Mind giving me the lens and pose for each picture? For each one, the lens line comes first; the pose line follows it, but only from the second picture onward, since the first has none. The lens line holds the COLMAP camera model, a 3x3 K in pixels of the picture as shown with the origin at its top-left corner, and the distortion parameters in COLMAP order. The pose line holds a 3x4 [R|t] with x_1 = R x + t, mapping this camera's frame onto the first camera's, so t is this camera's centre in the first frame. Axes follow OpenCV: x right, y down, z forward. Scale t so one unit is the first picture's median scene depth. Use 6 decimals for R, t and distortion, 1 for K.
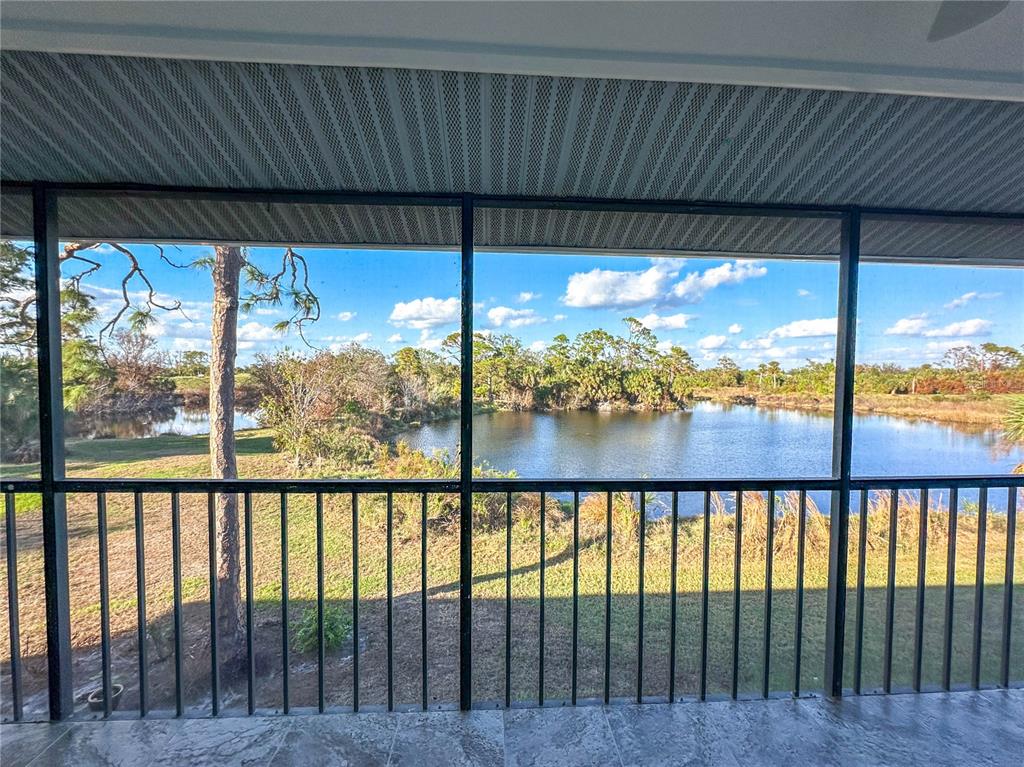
lens RADIAL K [[413.9, 0, 512.0], [0, 413.9, 383.5], [0, 0, 1]] dist [0.002689, 0.000043]
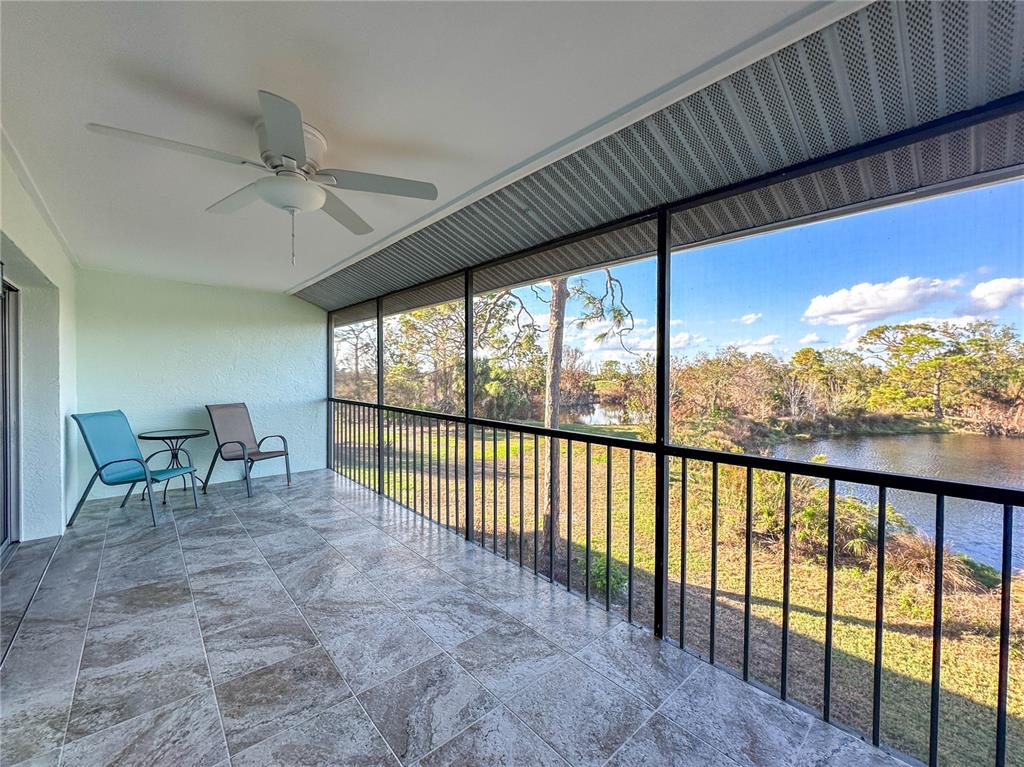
lens RADIAL K [[412.3, 0, 512.5], [0, 412.3, 372.4], [0, 0, 1]] dist [-0.056097, 0.026911]
pose [[0.628961, -0.008691, -0.777388, 0.221222], [-0.022239, 0.999327, -0.029165, 0.011993], [0.777119, 0.035632, 0.628345, -0.002726]]
